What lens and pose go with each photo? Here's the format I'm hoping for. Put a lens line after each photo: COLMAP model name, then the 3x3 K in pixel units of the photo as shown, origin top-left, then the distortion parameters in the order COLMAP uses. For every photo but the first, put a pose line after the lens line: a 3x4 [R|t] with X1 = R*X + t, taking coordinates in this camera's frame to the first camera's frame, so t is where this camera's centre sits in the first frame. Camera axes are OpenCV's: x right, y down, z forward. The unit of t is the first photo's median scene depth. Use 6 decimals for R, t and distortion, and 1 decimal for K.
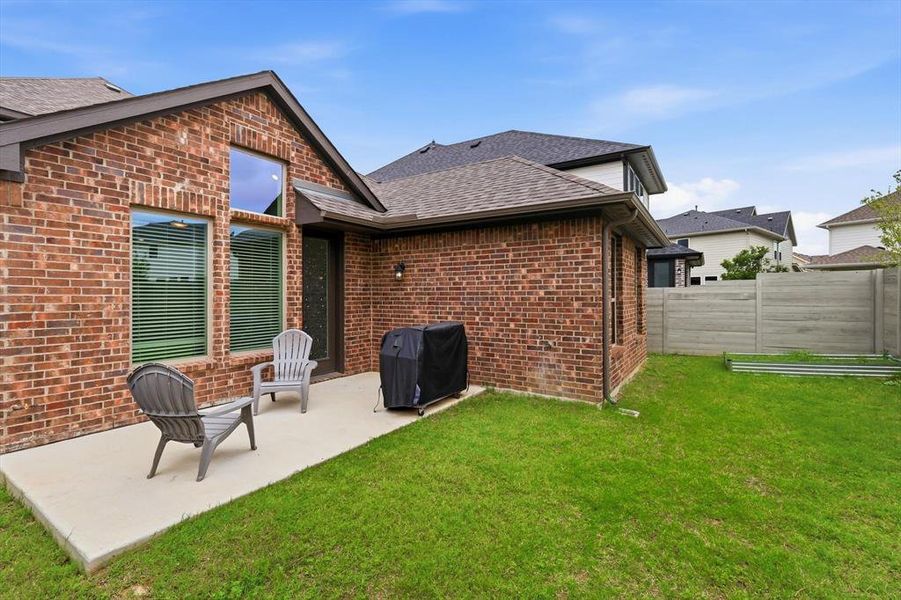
lens RADIAL K [[401.1, 0, 450.3], [0, 401.1, 296.8], [0, 0, 1]] dist [0.003635, -0.000837]
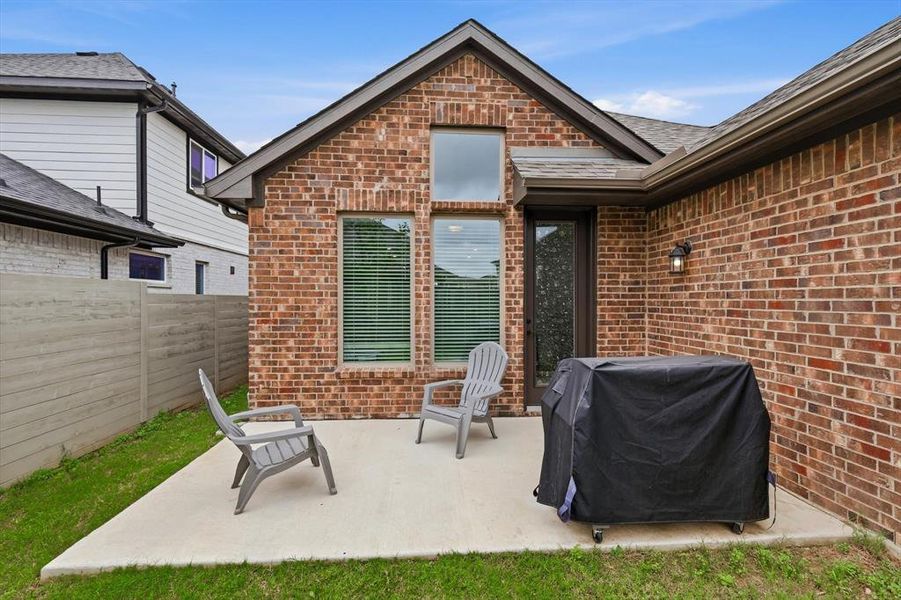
lens RADIAL K [[401.1, 0, 450.3], [0, 401.1, 303.3], [0, 0, 1]] dist [0.003635, -0.000837]
pose [[0.591542, 0.009382, -0.806219, 0.190864], [-0.004492, 0.999955, 0.008341, 0.000610], [0.806262, -0.001313, 0.591558, 0.501559]]
